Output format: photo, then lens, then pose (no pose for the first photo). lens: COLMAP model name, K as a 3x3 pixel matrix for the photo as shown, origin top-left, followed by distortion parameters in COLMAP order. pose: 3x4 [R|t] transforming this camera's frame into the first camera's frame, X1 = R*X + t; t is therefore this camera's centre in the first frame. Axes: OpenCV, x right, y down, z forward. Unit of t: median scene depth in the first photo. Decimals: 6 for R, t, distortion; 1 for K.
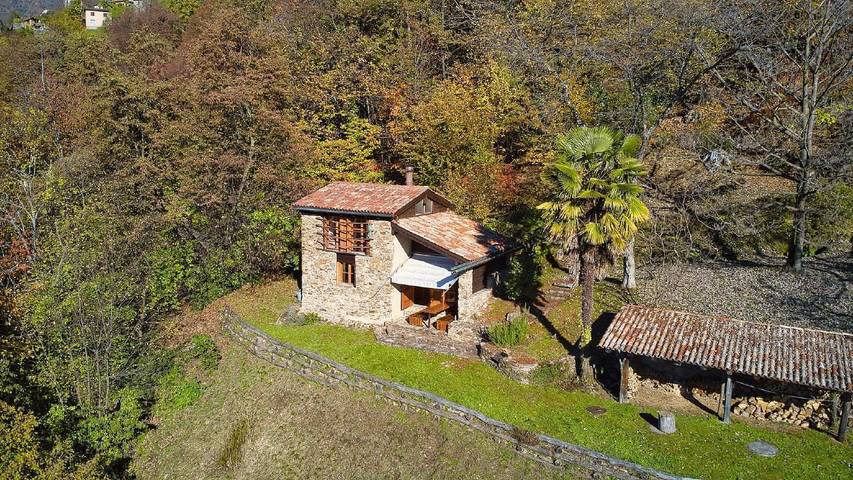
lens RADIAL K [[622.3, 0, 426.5], [0, 622.3, 240.0], [0, 0, 1]] dist [0.292326, -0.657421]
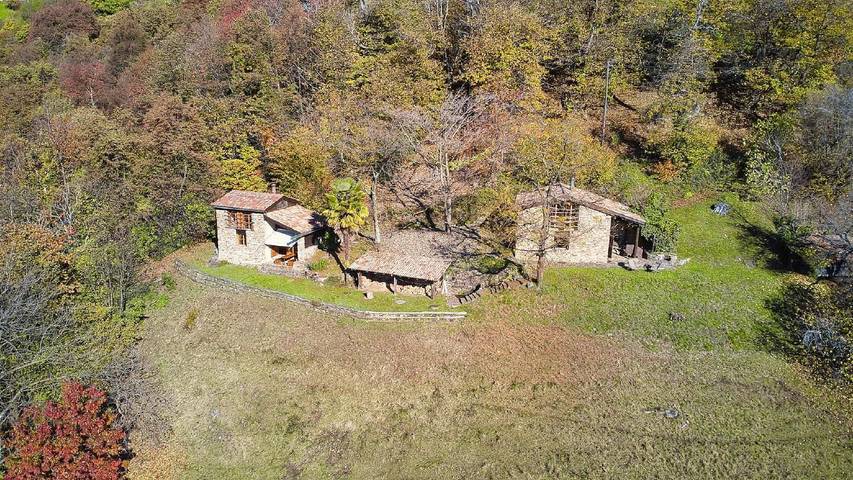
lens RADIAL K [[622.3, 0, 426.5], [0, 622.3, 240.0], [0, 0, 1]] dist [0.292326, -0.657421]
pose [[0.991042, -0.030159, 0.130098, 0.192757], [0.018977, 0.996084, 0.086347, -0.109730], [-0.132193, -0.083105, 0.987734, -1.075141]]
